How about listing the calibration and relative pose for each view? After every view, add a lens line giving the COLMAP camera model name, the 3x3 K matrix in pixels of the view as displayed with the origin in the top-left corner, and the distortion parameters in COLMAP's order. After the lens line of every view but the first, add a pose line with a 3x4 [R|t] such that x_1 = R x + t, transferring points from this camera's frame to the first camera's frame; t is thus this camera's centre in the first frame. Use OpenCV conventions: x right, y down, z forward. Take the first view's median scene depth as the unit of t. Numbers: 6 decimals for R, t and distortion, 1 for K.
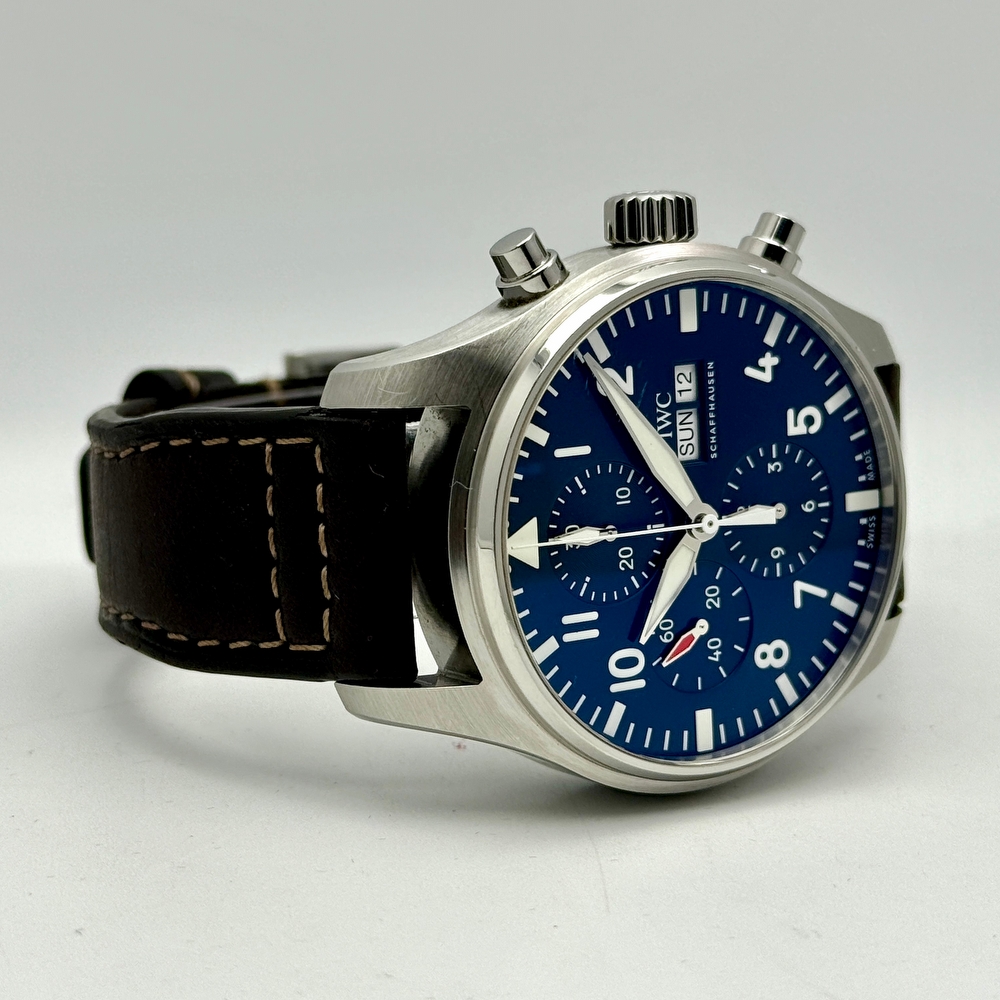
lens RADIAL K [[2737.5, 0, 505.7], [0, 2737.5, 507.7], [0, 0, 1]] dist [0.230525, 0.000000]
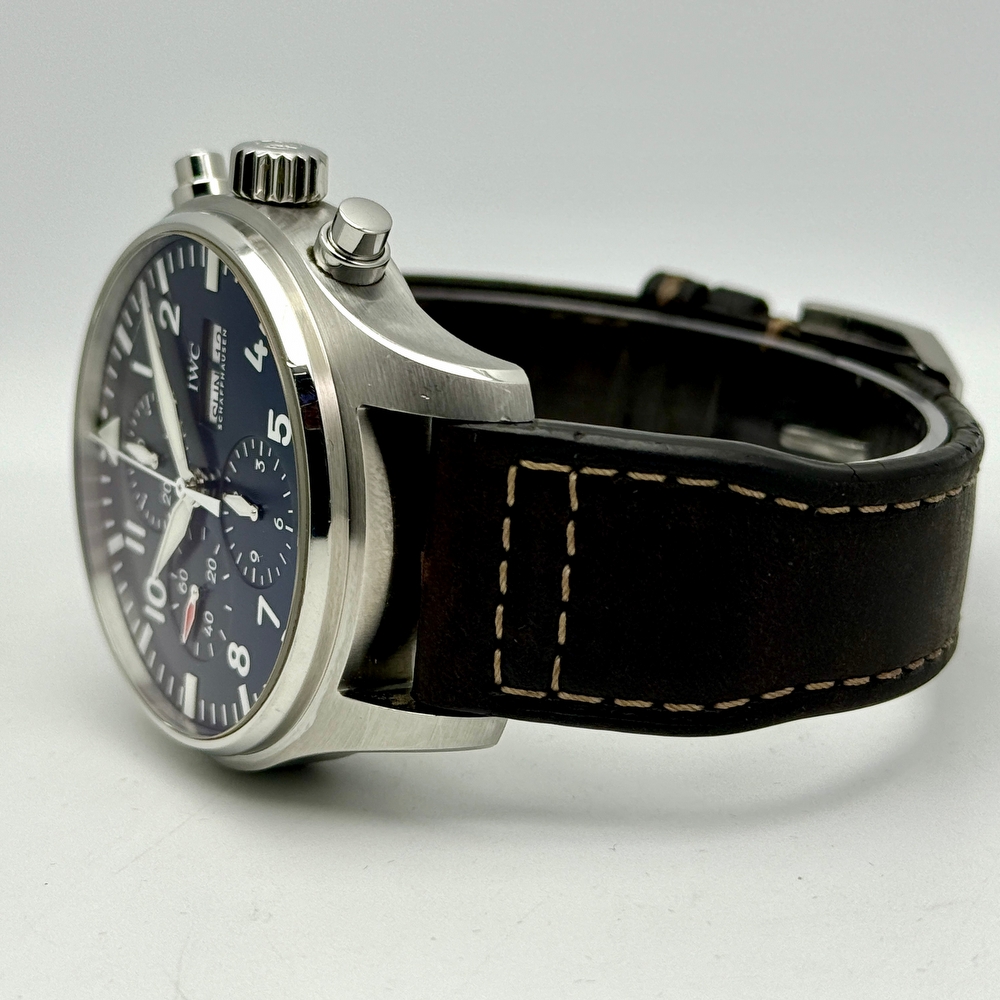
lens RADIAL K [[2737.5, 0, 469.9], [0, 2737.5, 504.1], [0, 0, 1]] dist [0.230525, 0.000000]
pose [[0.006231, 0.287616, -0.957726, 0.983026], [-0.200156, 0.938721, 0.280606, -0.274738], [0.979744, 0.189946, 0.063418, 1.021993]]
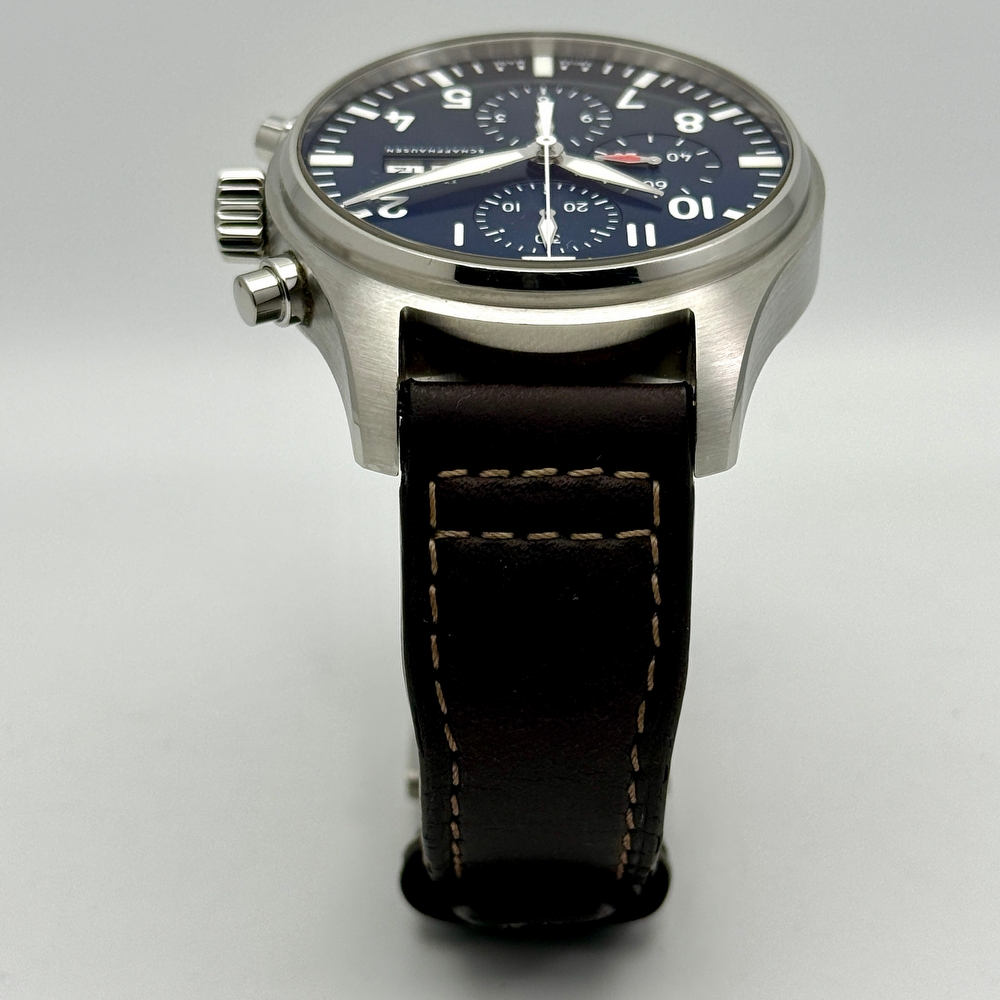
lens RADIAL K [[2737.5, 0, 498.4], [0, 2737.5, 500.8], [0, 0, 1]] dist [0.230525, 0.000000]
pose [[0.048538, -0.917016, 0.395885, -0.430682], [0.991752, -0.002825, -0.128137, 0.113577], [0.118622, 0.398839, 0.909316, 0.145289]]
